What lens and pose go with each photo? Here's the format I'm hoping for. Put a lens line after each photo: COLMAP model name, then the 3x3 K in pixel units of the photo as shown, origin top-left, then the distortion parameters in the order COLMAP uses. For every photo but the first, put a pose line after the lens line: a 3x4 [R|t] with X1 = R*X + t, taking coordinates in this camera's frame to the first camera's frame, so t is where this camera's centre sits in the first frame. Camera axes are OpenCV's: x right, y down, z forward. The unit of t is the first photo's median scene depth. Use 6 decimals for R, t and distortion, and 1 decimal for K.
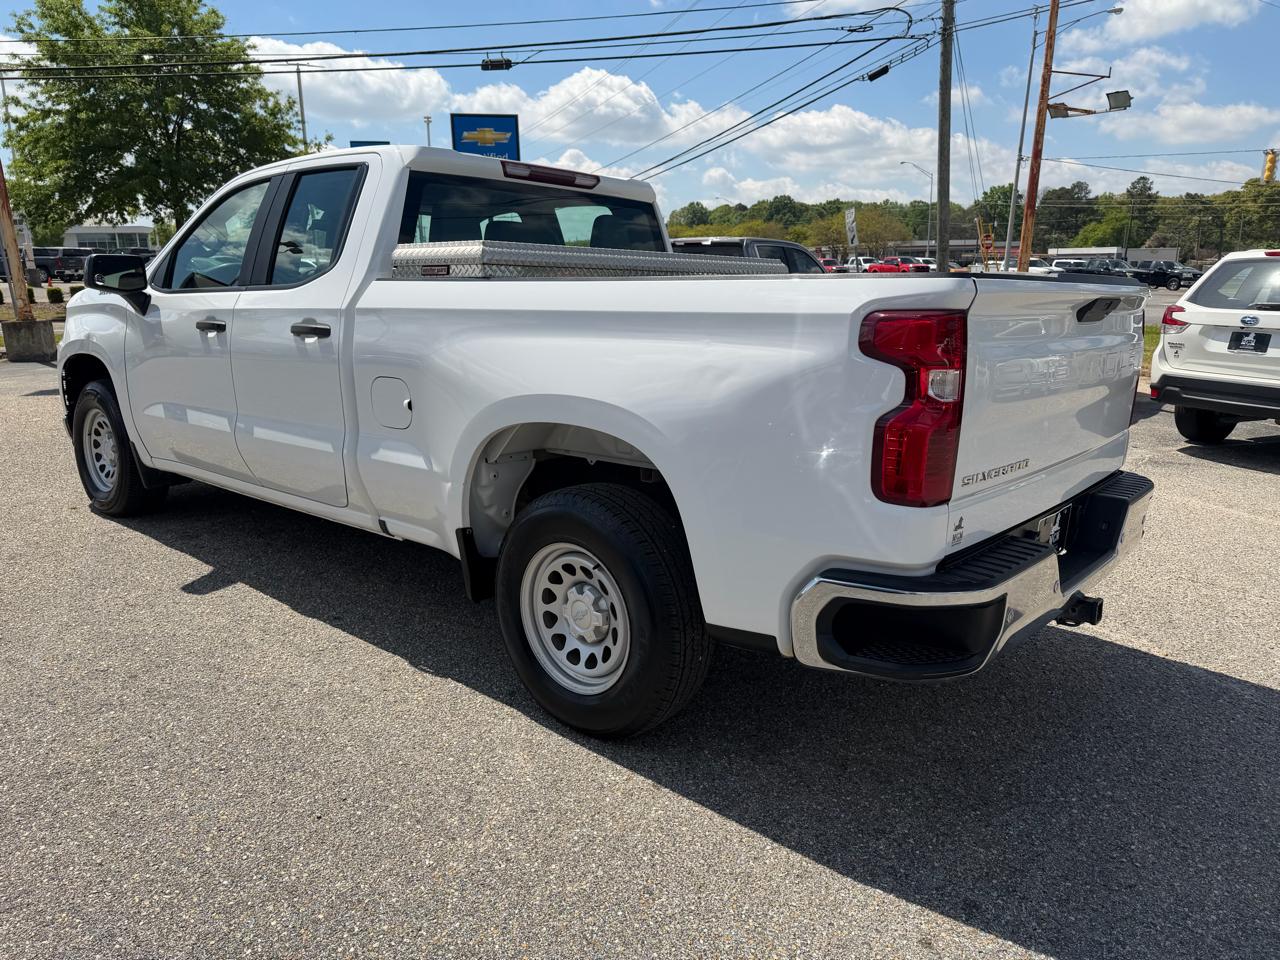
lens RADIAL K [[905.4, 0, 641.9], [0, 905.4, 479.2], [0, 0, 1]] dist [0.031801, -0.037511]
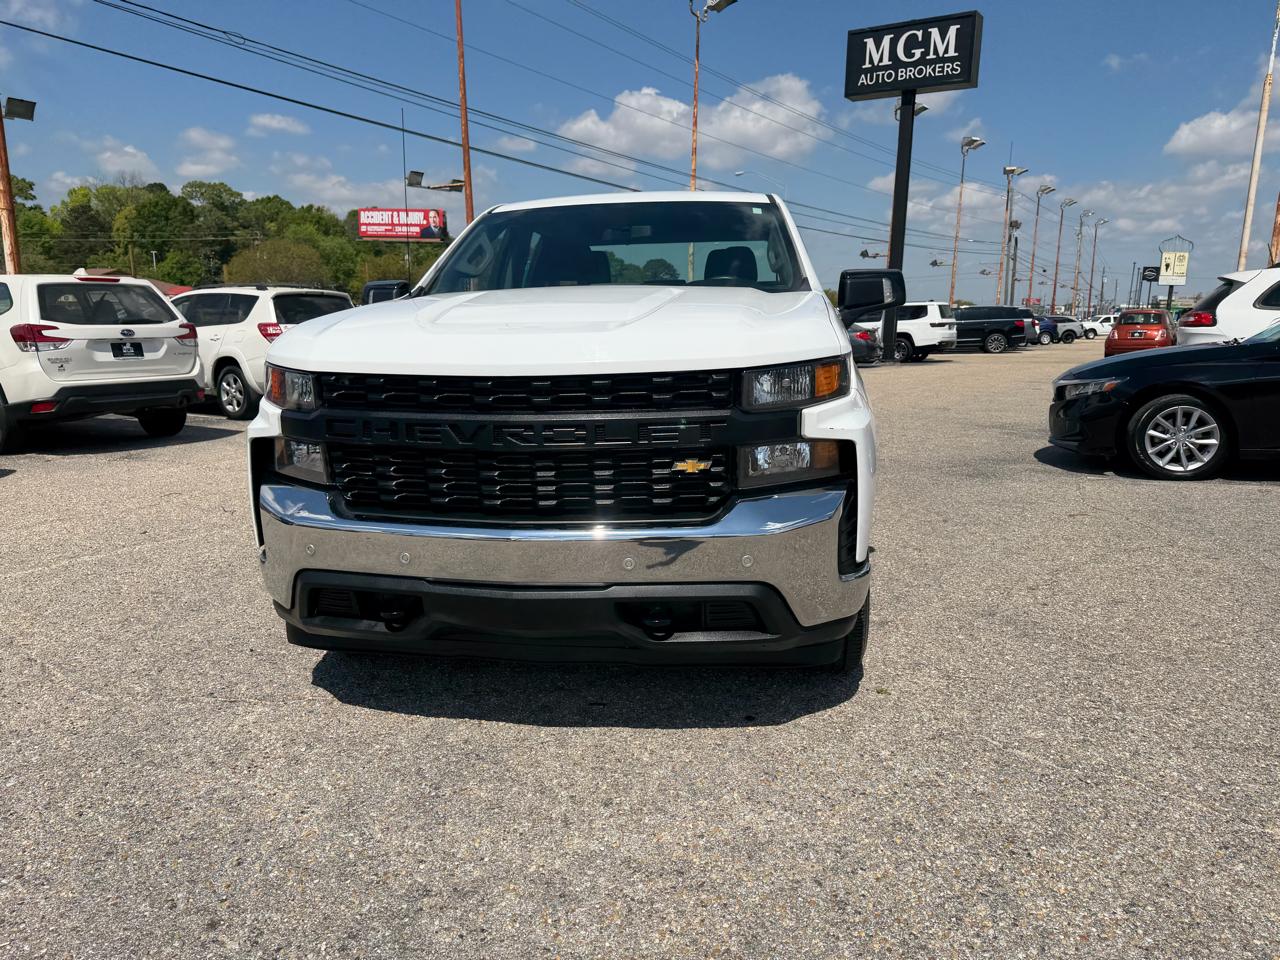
lens RADIAL K [[905.4, 0, 637.3], [0, 905.4, 474.8], [0, 0, 1]] dist [0.031801, -0.037511]
pose [[-0.527793, -0.157849, 0.834577, -0.130522], [0.184496, 0.937814, 0.294052, -0.038164], [-0.829093, 0.309174, -0.465849, 0.176025]]
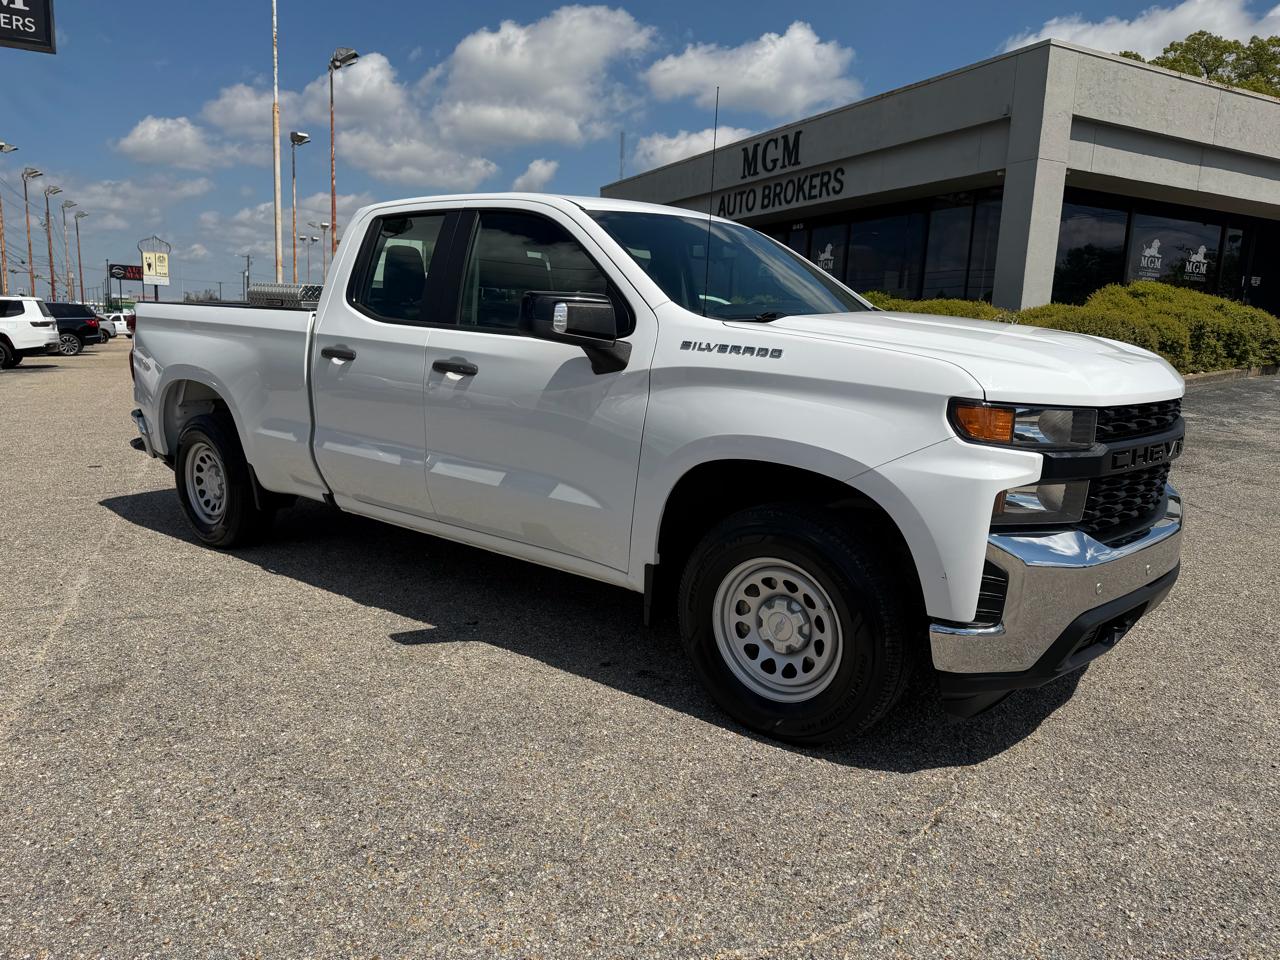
lens RADIAL K [[905.4, 0, 641.3], [0, 905.4, 483.1], [0, 0, 1]] dist [0.031801, -0.037511]
pose [[-0.998689, -0.023421, -0.045522, -0.029633], [-0.039299, 0.920603, 0.388517, -0.048685], [0.032809, 0.389796, -0.920317, 0.221522]]
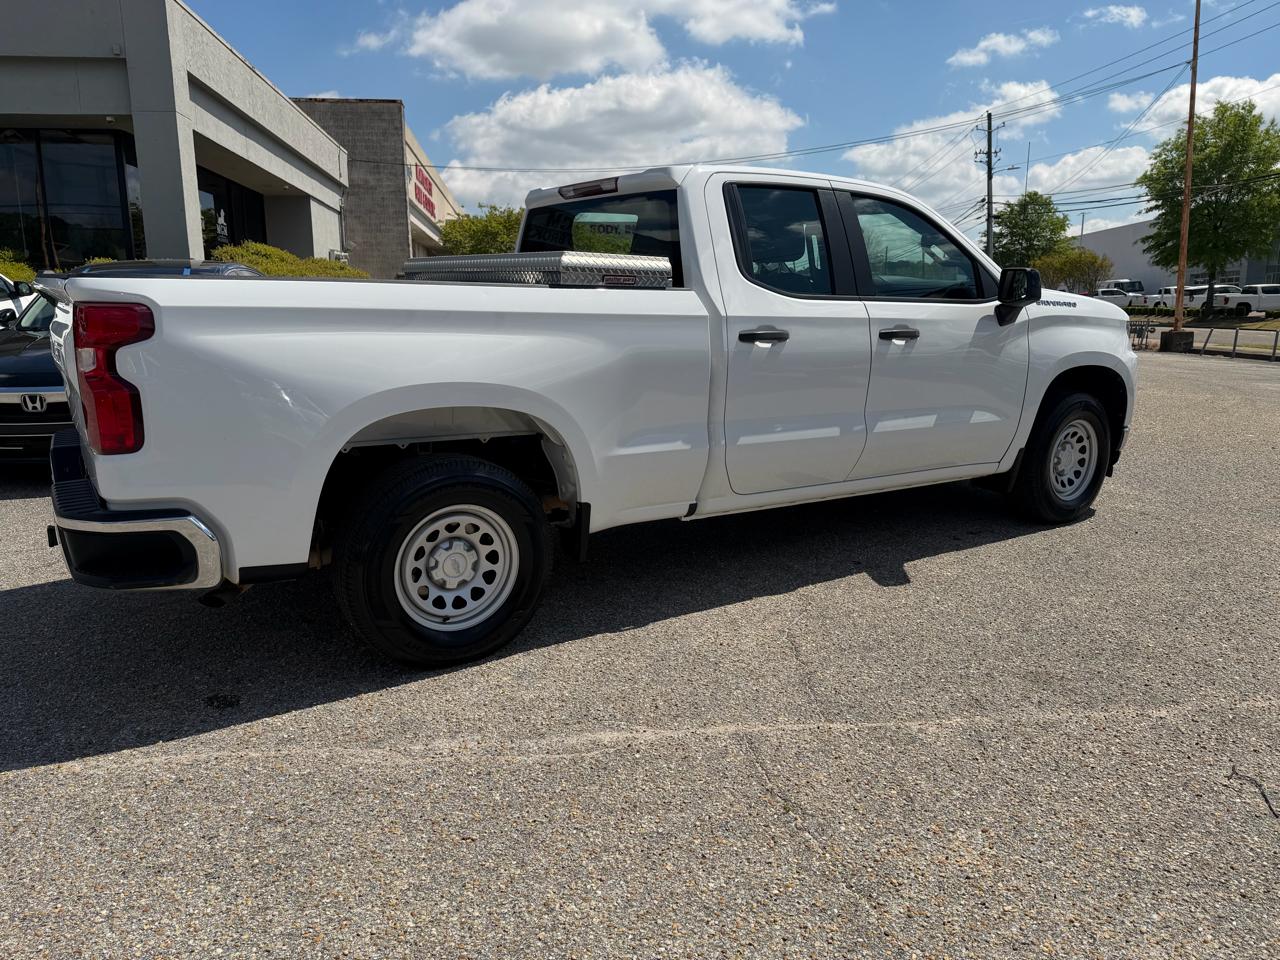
lens RADIAL K [[905.4, 0, 627.0], [0, 905.4, 500.7], [0, 0, 1]] dist [0.031801, -0.037511]
pose [[-0.283875, 0.208619, -0.935892, 0.094894], [-0.211507, 0.938380, 0.273328, -0.027348], [0.935243, 0.275539, -0.222258, 0.132465]]
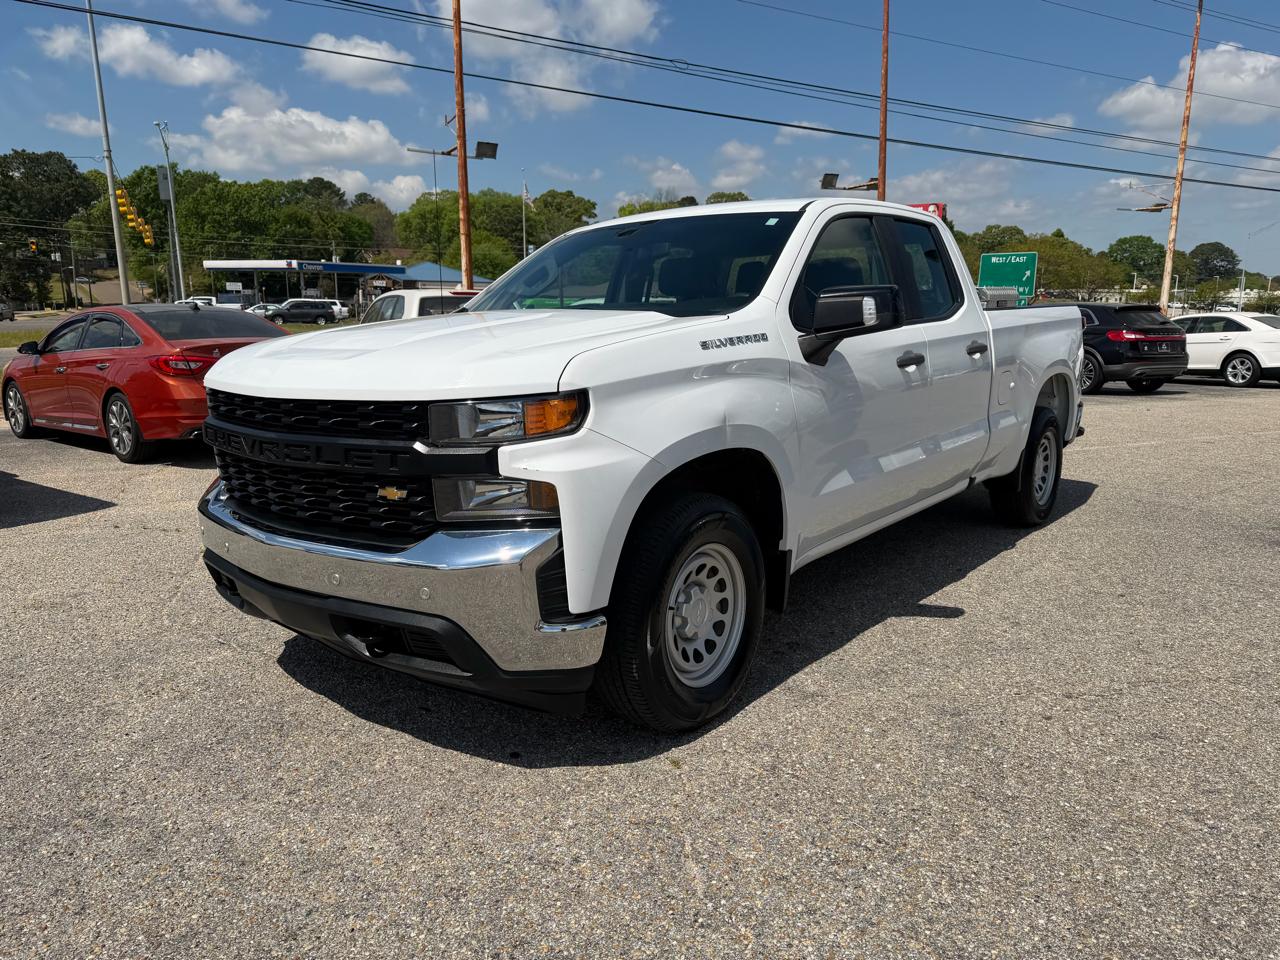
lens RADIAL K [[905.4, 0, 635.4], [0, 905.4, 474.8], [0, 0, 1]] dist [0.031801, -0.037511]
pose [[-0.021949, -0.187240, 0.982069, -0.143461], [0.223370, 0.956556, 0.187368, -0.029511], [-0.974487, 0.223478, 0.020828, 0.126885]]
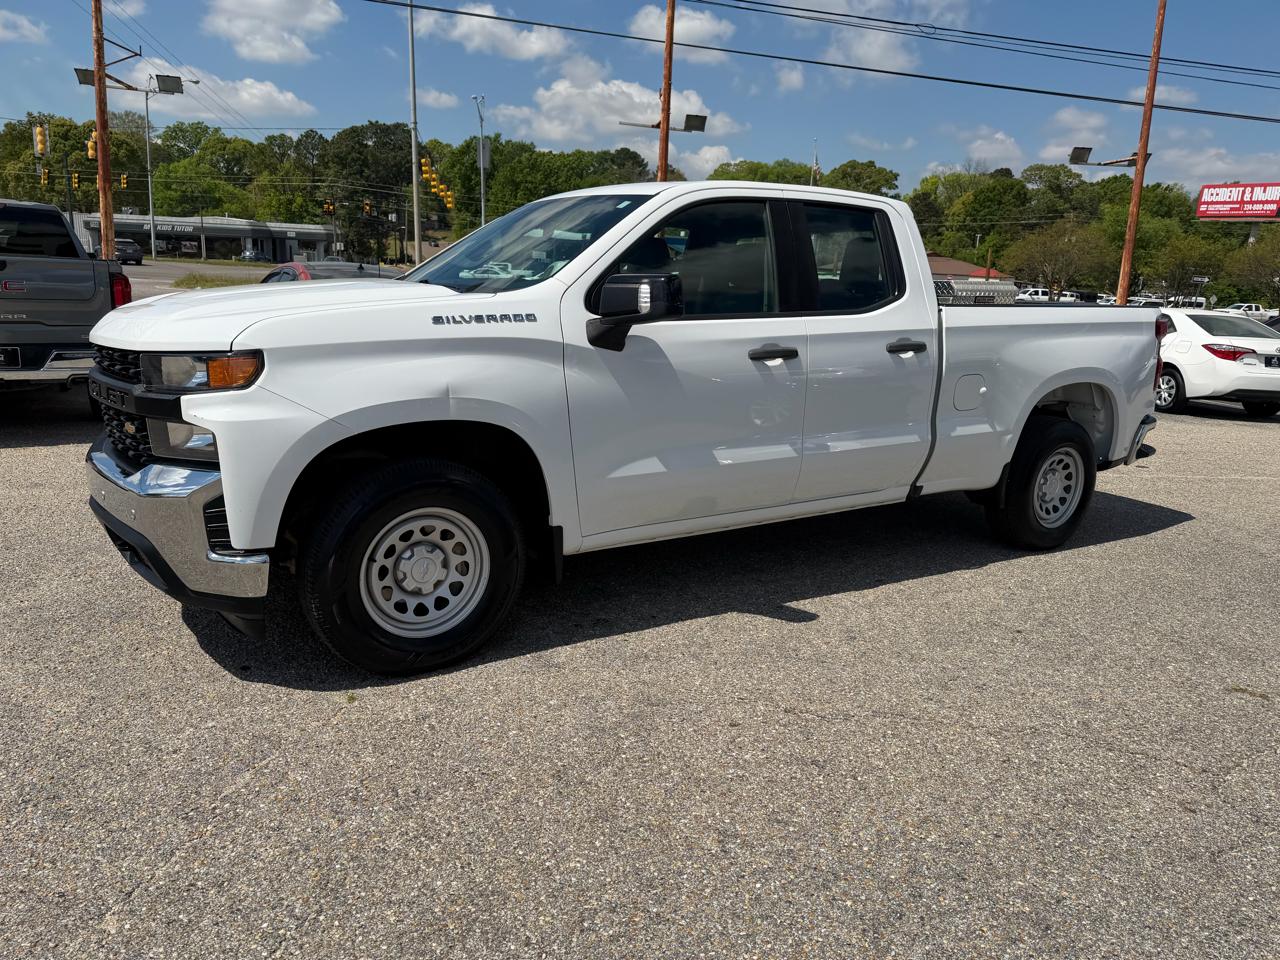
lens RADIAL K [[905.4, 0, 636.1], [0, 905.4, 483.5], [0, 0, 1]] dist [0.031801, -0.037511]
pose [[0.286134, -0.208889, 0.935143, -0.140737], [0.169864, 0.971548, 0.165047, -0.021189], [-0.943013, 0.111622, 0.313475, 0.083038]]
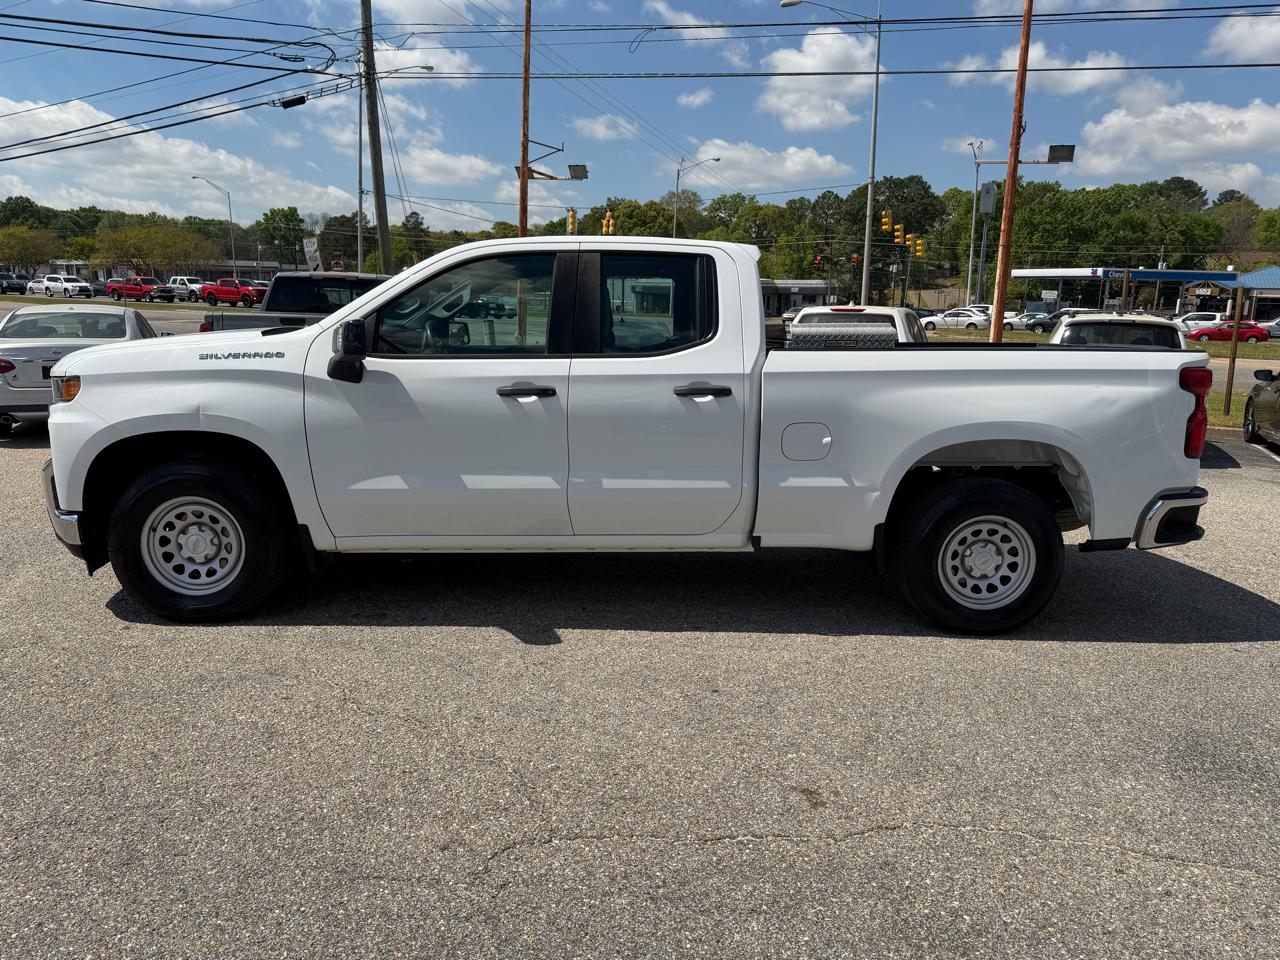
lens RADIAL K [[905.4, 0, 646.9], [0, 905.4, 493.0], [0, 0, 1]] dist [0.031801, -0.037511]
pose [[0.734064, -0.125634, 0.667358, -0.105206], [0.130952, 0.990481, 0.042423, -0.007575], [-0.666335, 0.056251, 0.743528, 0.013599]]
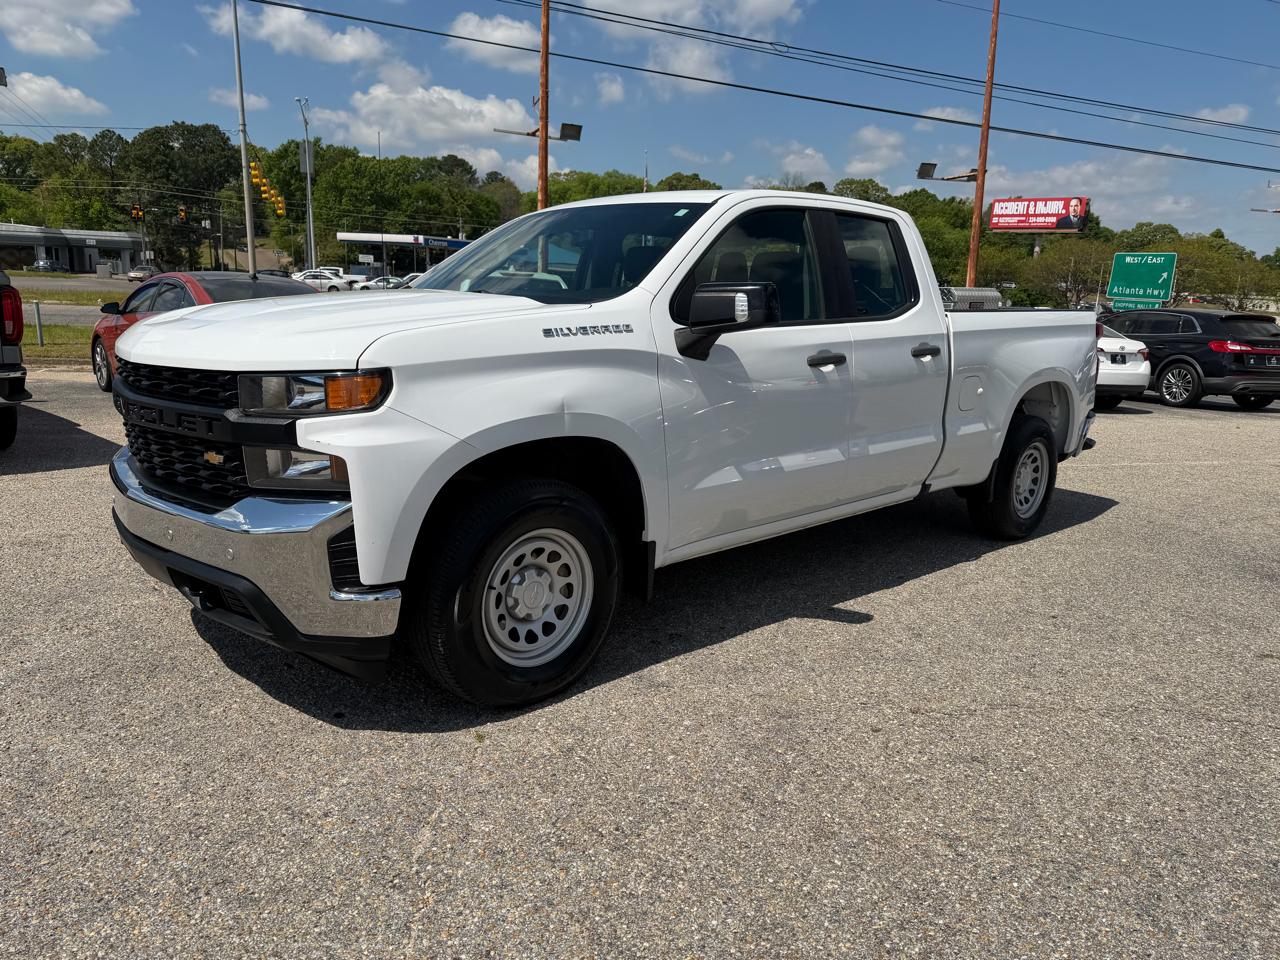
lens RADIAL K [[905.4, 0, 635.6], [0, 905.4, 481.3], [0, 0, 1]] dist [0.031801, -0.037511]
pose [[0.109324, -0.206989, 0.972216, -0.143655], [0.182913, 0.965565, 0.185005, -0.025358], [-0.977032, 0.157606, 0.143421, 0.105504]]
